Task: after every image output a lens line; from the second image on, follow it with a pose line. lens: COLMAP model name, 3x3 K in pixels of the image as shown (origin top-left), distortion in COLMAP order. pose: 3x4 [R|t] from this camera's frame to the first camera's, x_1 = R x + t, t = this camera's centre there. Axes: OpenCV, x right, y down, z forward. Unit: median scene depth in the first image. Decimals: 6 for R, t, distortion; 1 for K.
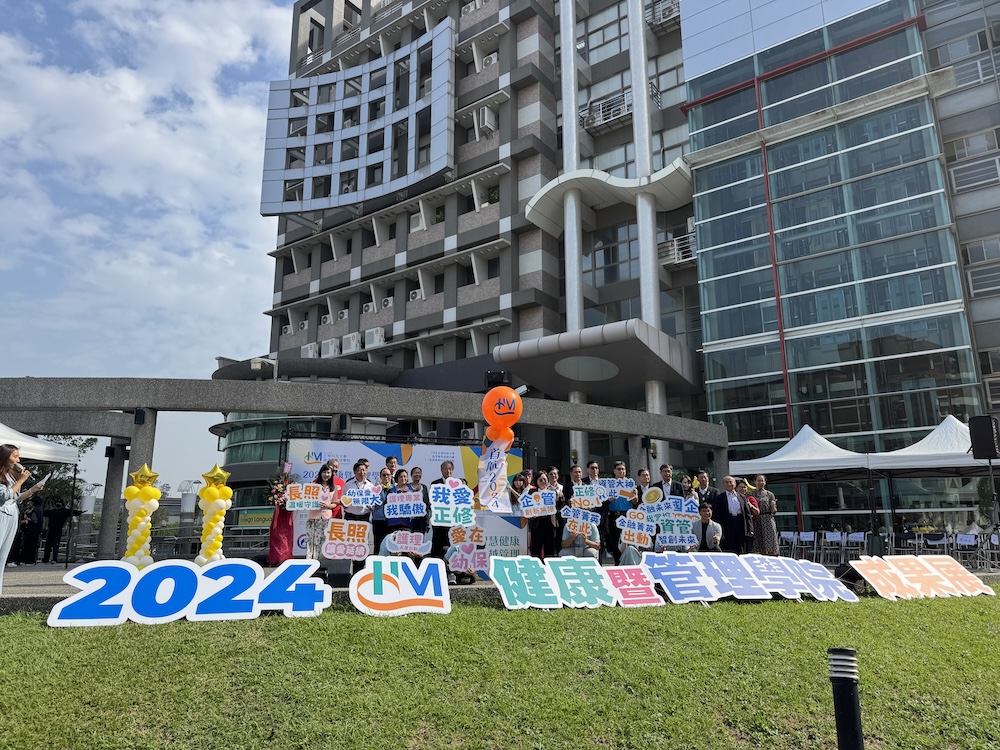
lens RADIAL K [[685.0, 0, 500.0], [0, 685.0, 375.0], [0, 0, 1]] dist [0.058163, -0.084292]
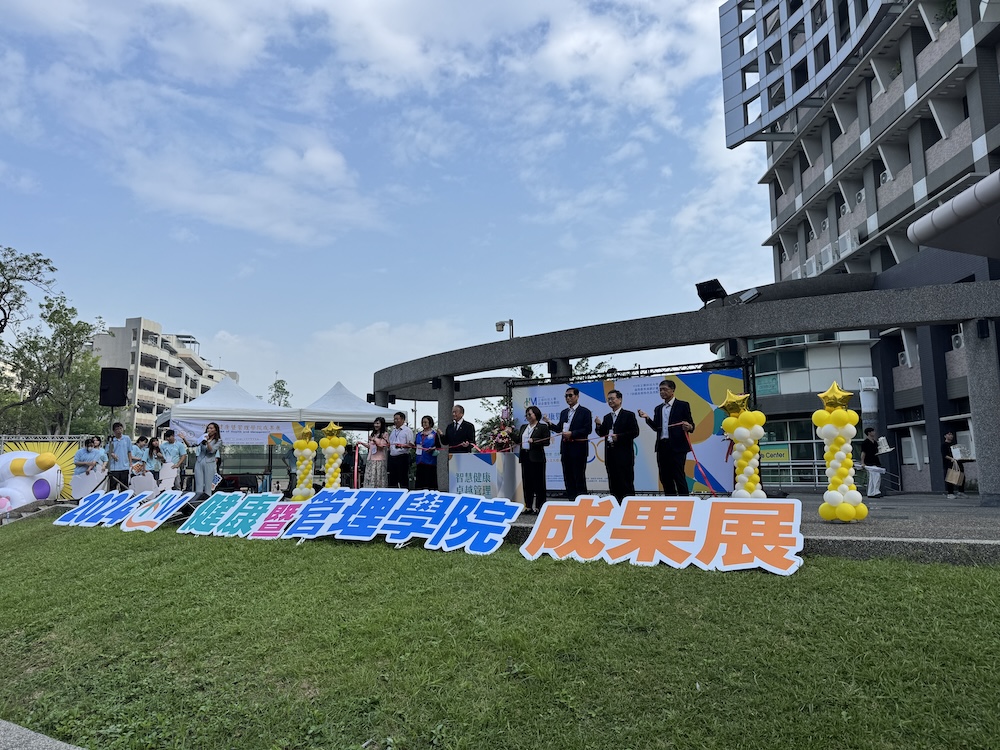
lens RADIAL K [[696.9, 0, 504.2], [0, 696.9, 358.5], [0, 0, 1]] dist [0.068174, -0.090721]
pose [[0.574831, -0.135527, -0.806971, 0.256285], [0.188952, 0.981520, -0.030245, 0.031874], [0.796158, -0.135093, 0.589816, 0.132717]]
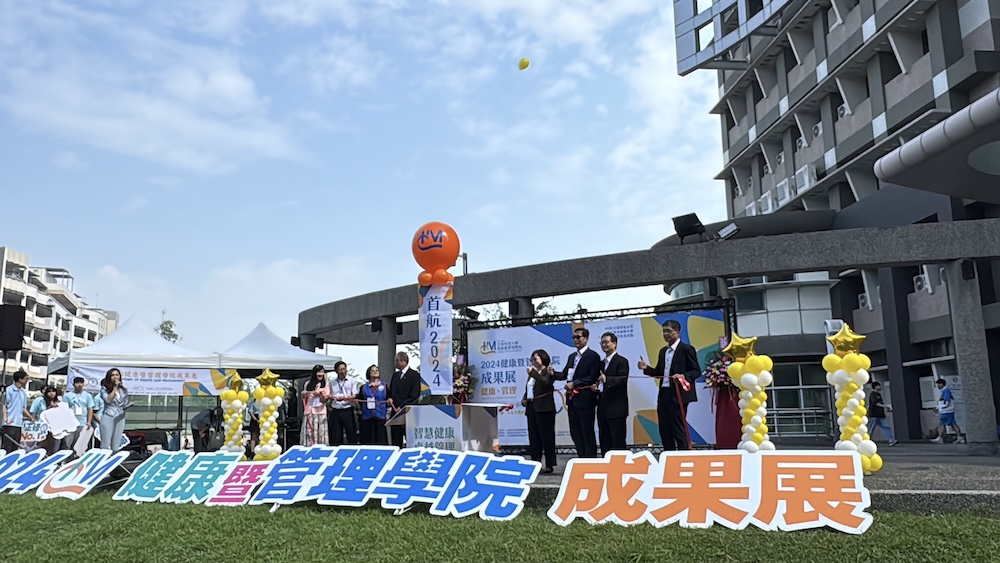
lens RADIAL K [[781.2, 0, 500.0], [0, 781.2, 281.5], [0, 0, 1]] dist [-0.061668, 0.098213]
pose [[0.654696, -0.147526, -0.741356, 0.238416], [0.183939, 0.982382, -0.033051, 0.028377], [0.733171, -0.114725, 0.670297, 0.118248]]
